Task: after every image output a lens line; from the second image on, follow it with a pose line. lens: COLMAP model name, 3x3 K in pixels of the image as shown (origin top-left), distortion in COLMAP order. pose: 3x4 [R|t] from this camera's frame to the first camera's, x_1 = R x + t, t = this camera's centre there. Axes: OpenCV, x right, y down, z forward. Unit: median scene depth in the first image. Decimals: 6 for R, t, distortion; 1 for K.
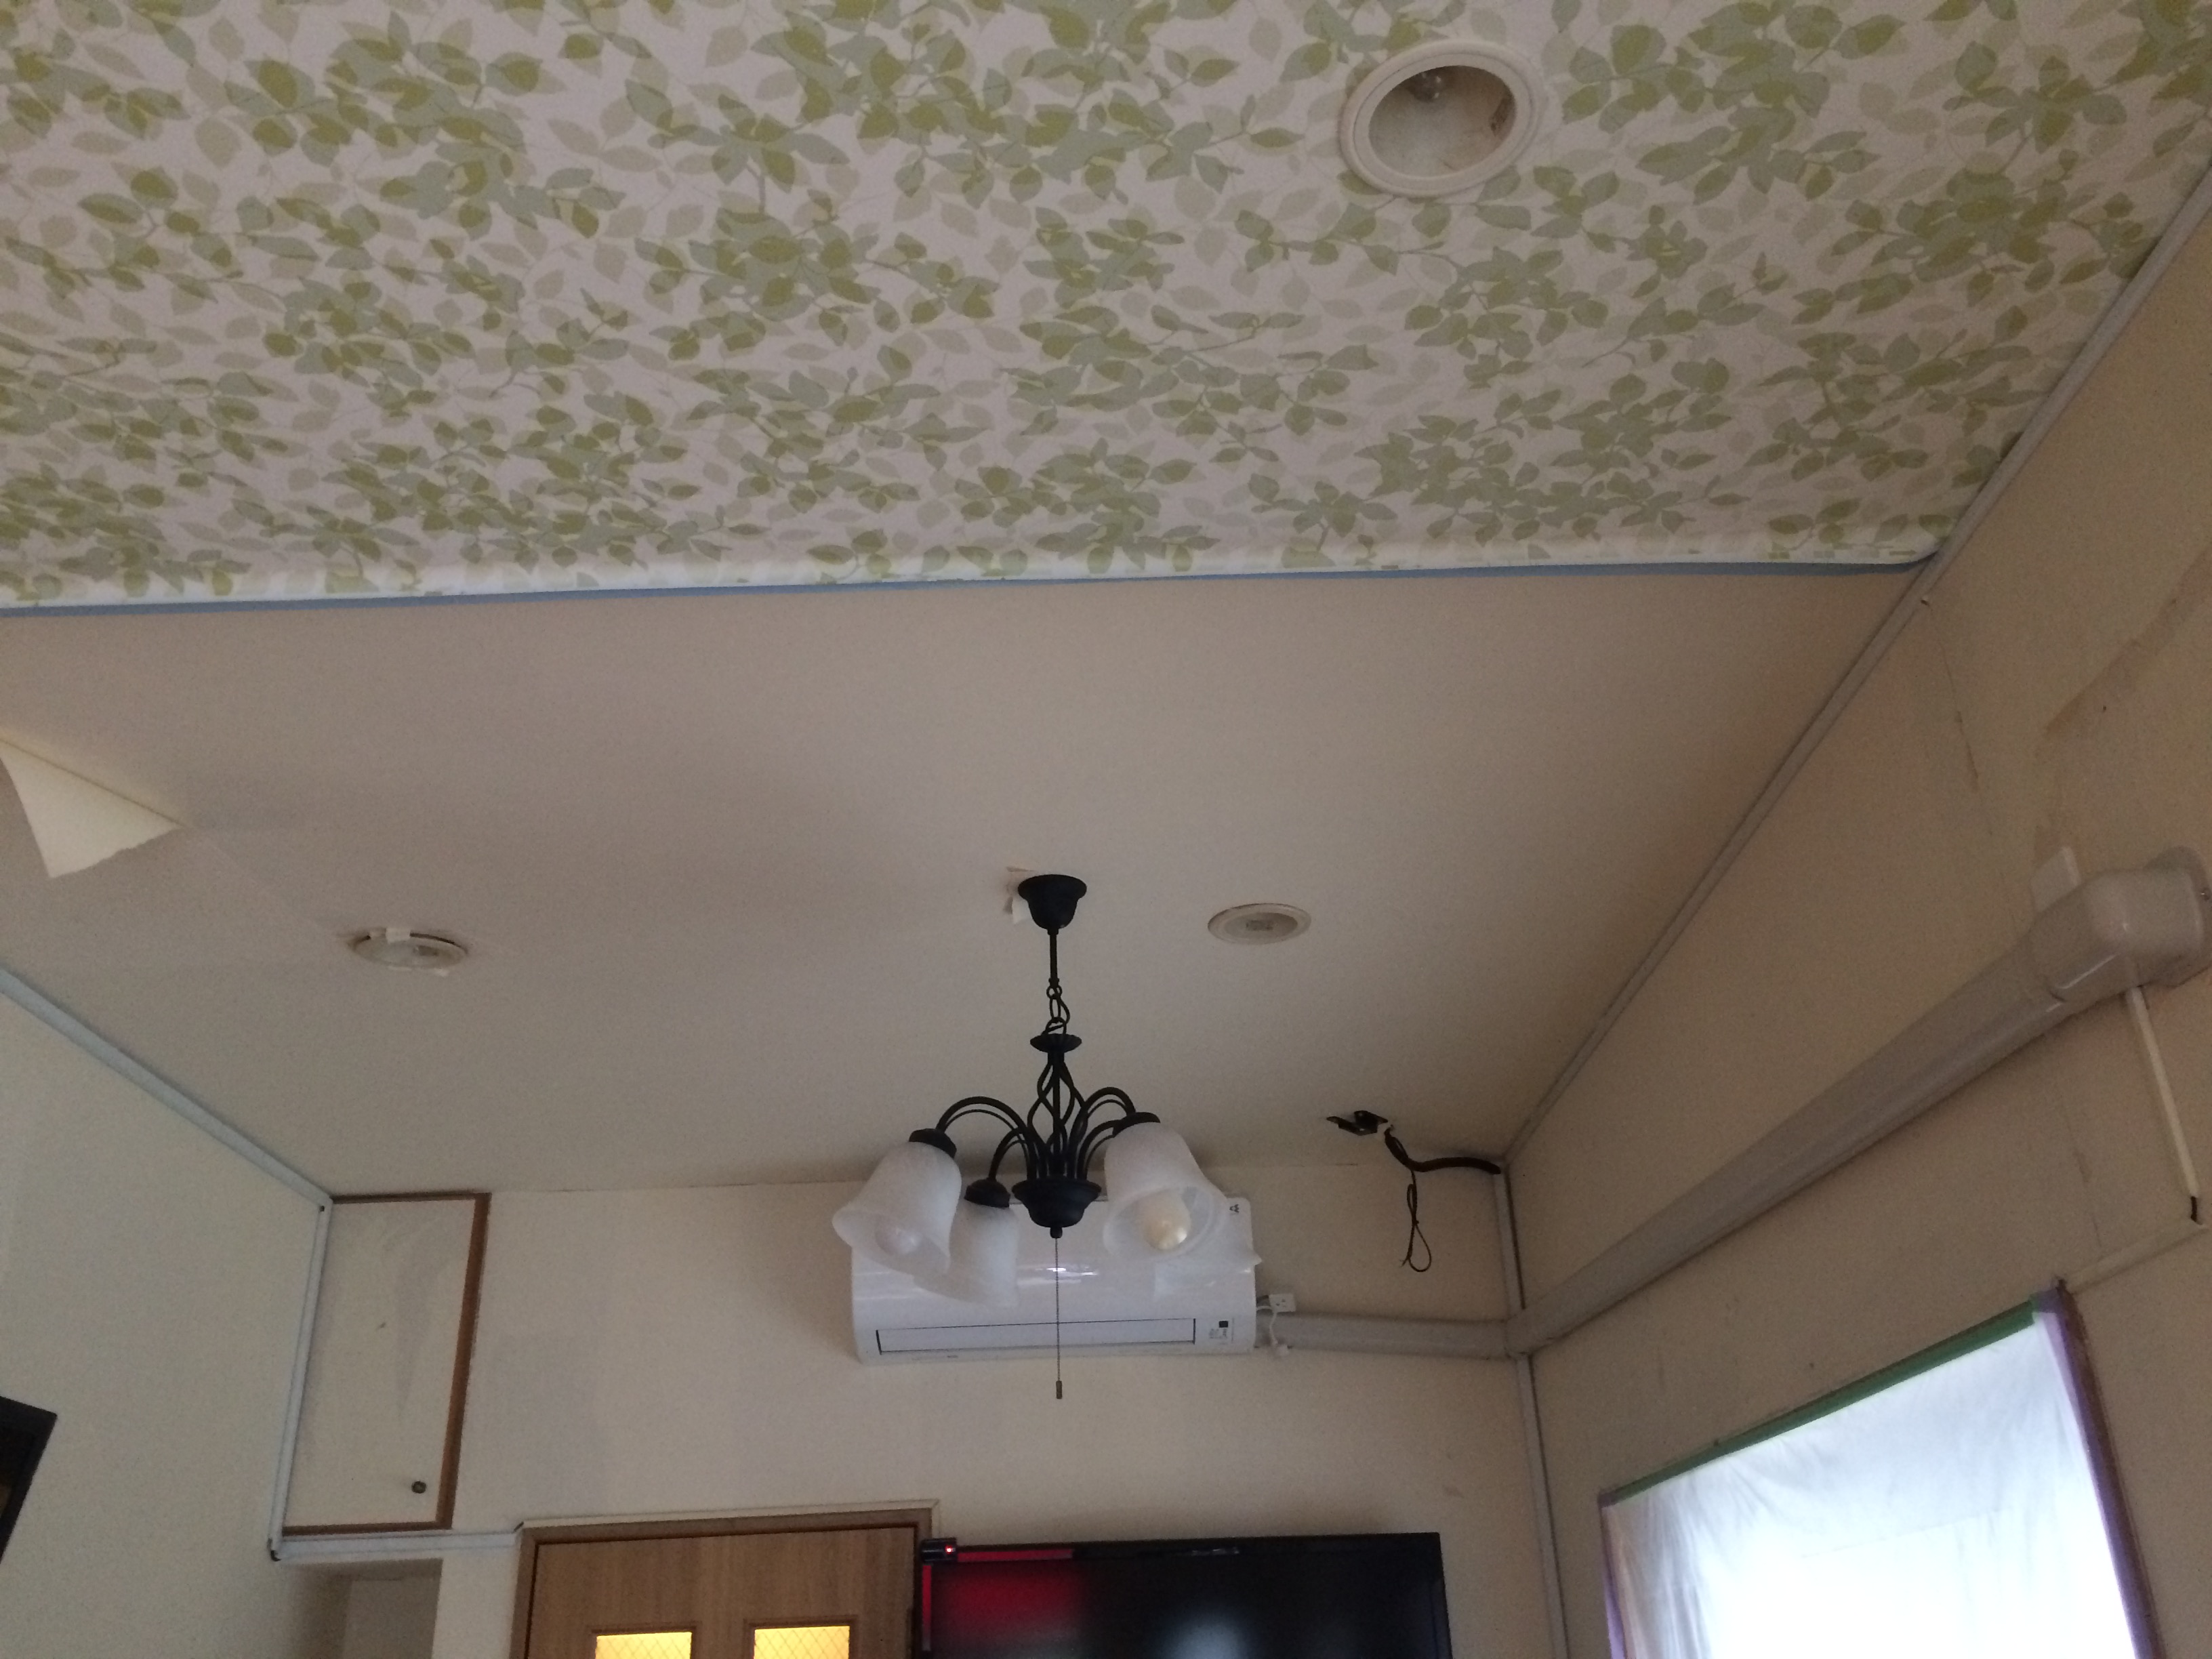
lens RADIAL K [[1867.1, 0, 1097.5], [0, 1867.1, 829.2], [0, 0, 1]] dist [0.007747, -0.018274]
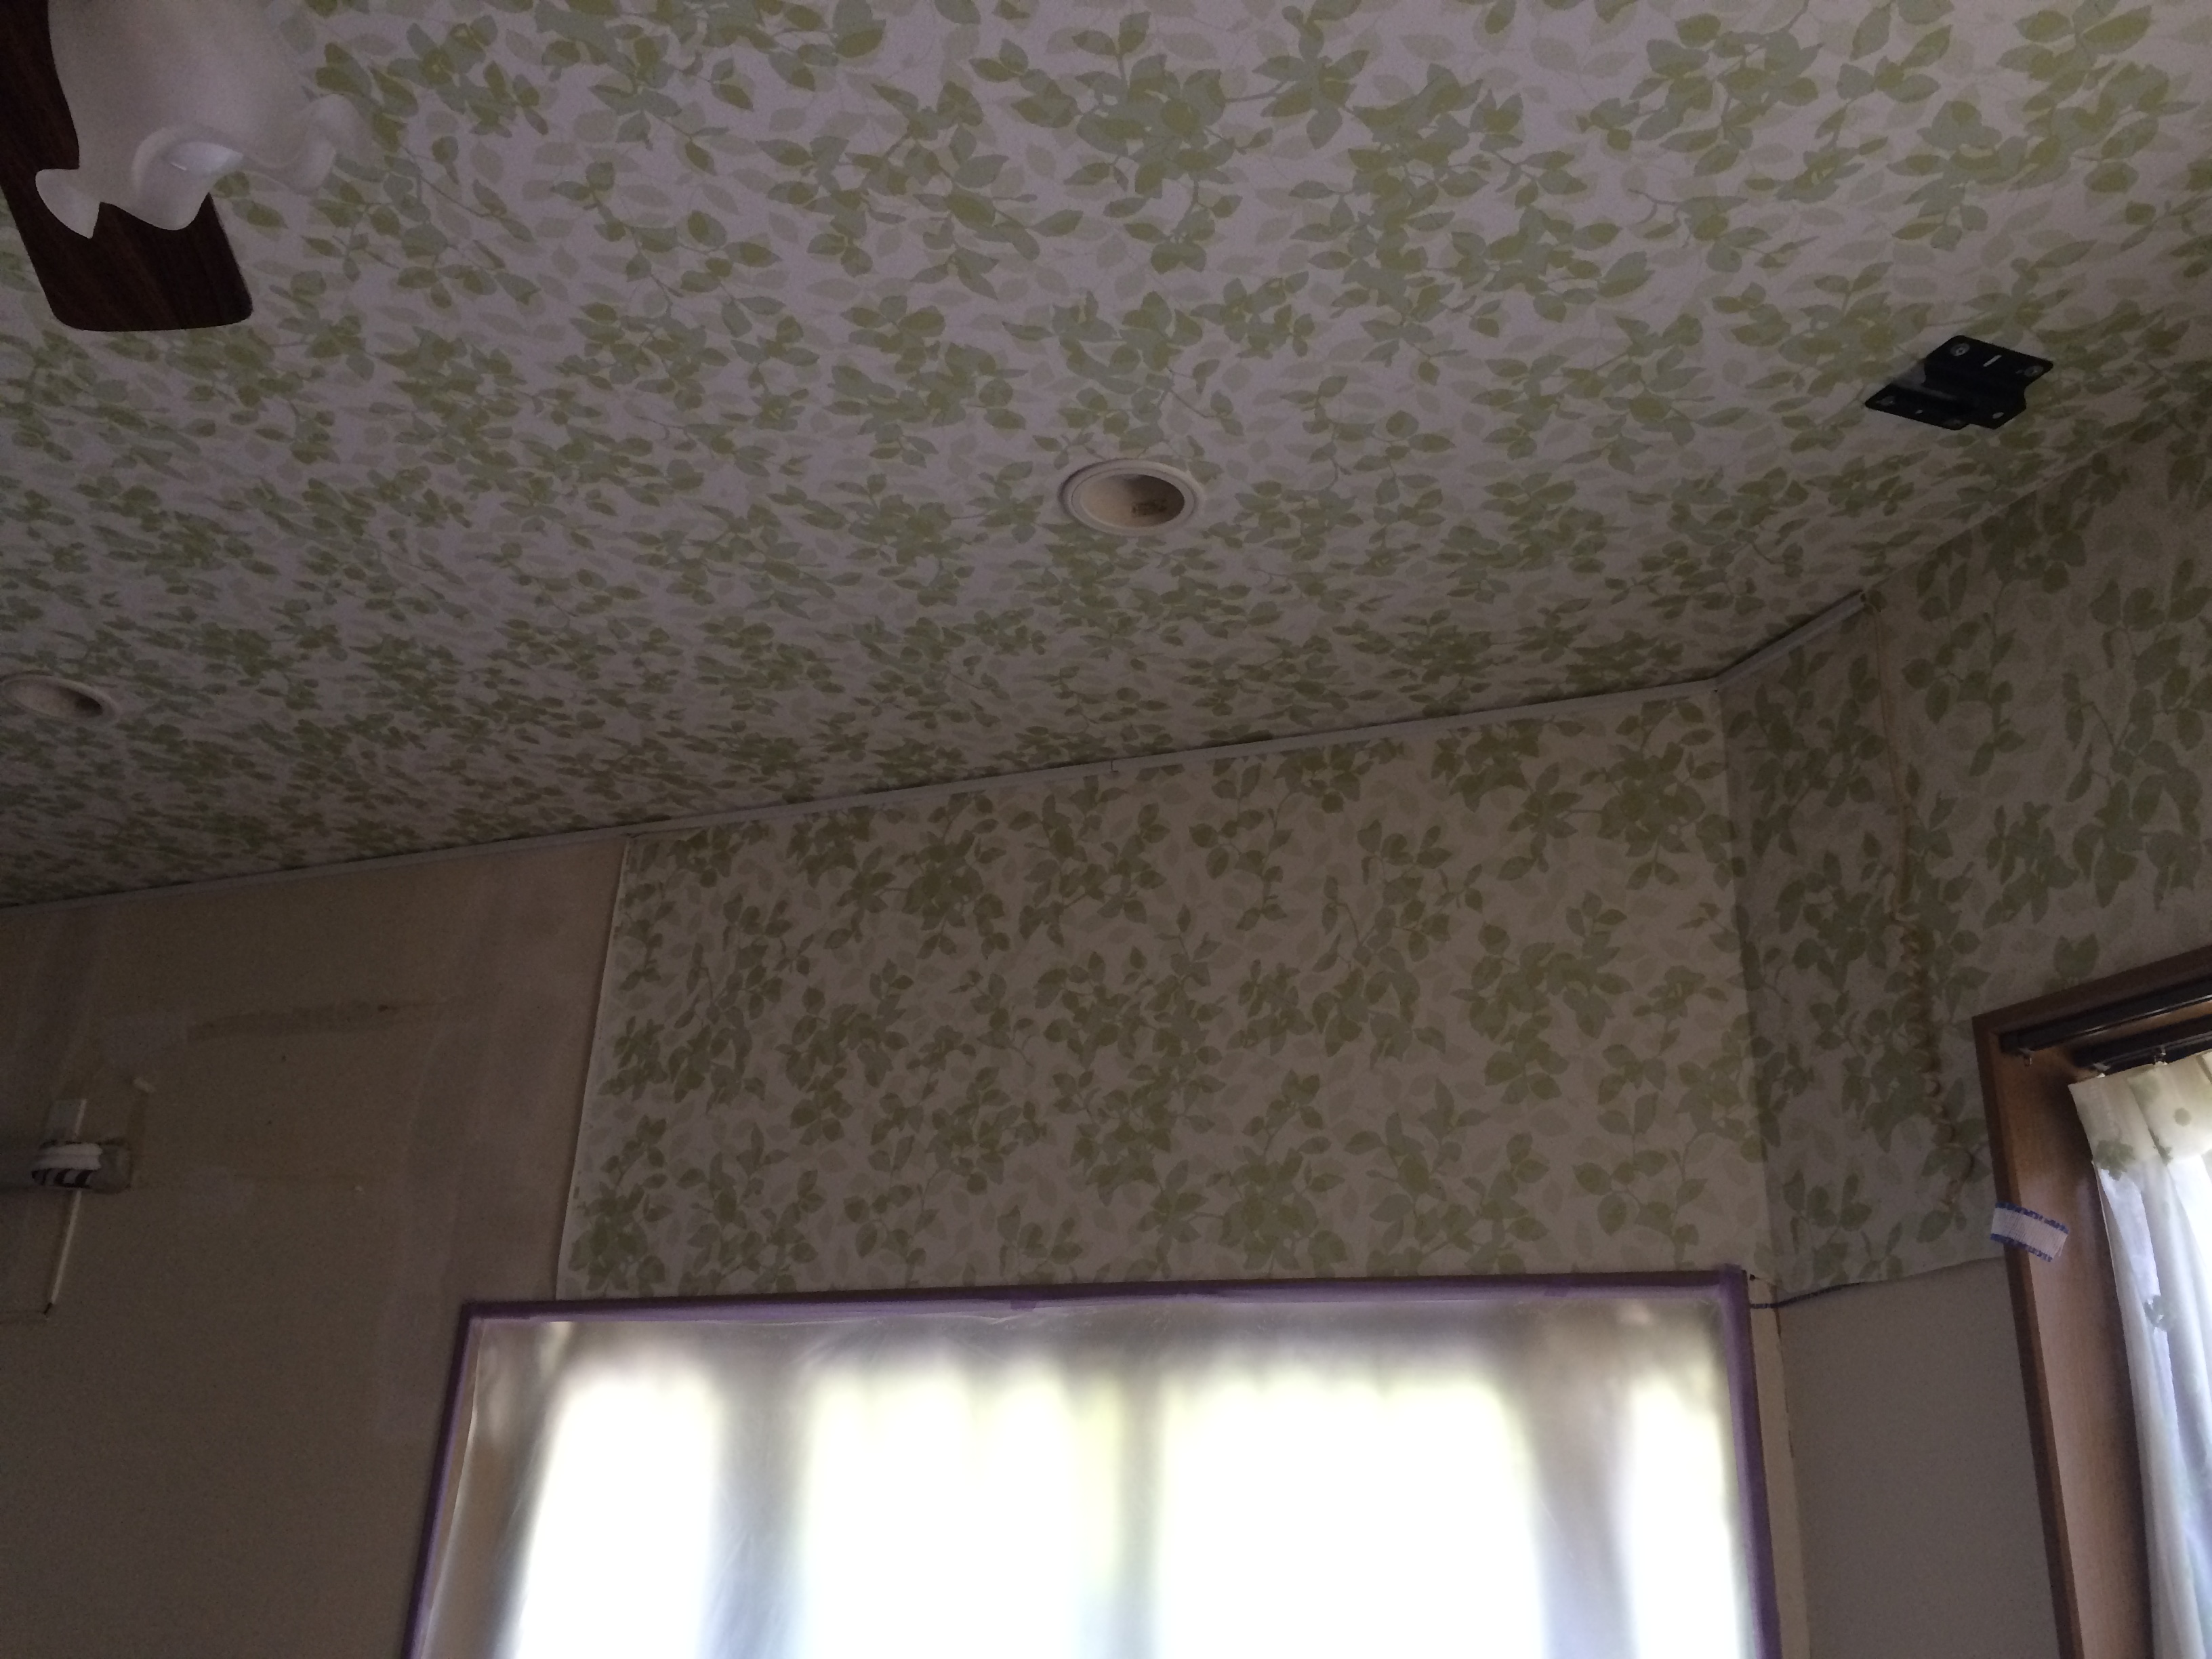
lens RADIAL K [[1867.1, 0, 1098.9], [0, 1867.1, 825.1], [0, 0, 1]] dist [0.007747, -0.018274]
pose [[0.377411, 0.386750, 0.841418, -0.800143], [-0.441668, 0.873789, -0.203523, 0.216713], [-0.813935, -0.294816, 0.500593, 0.392703]]
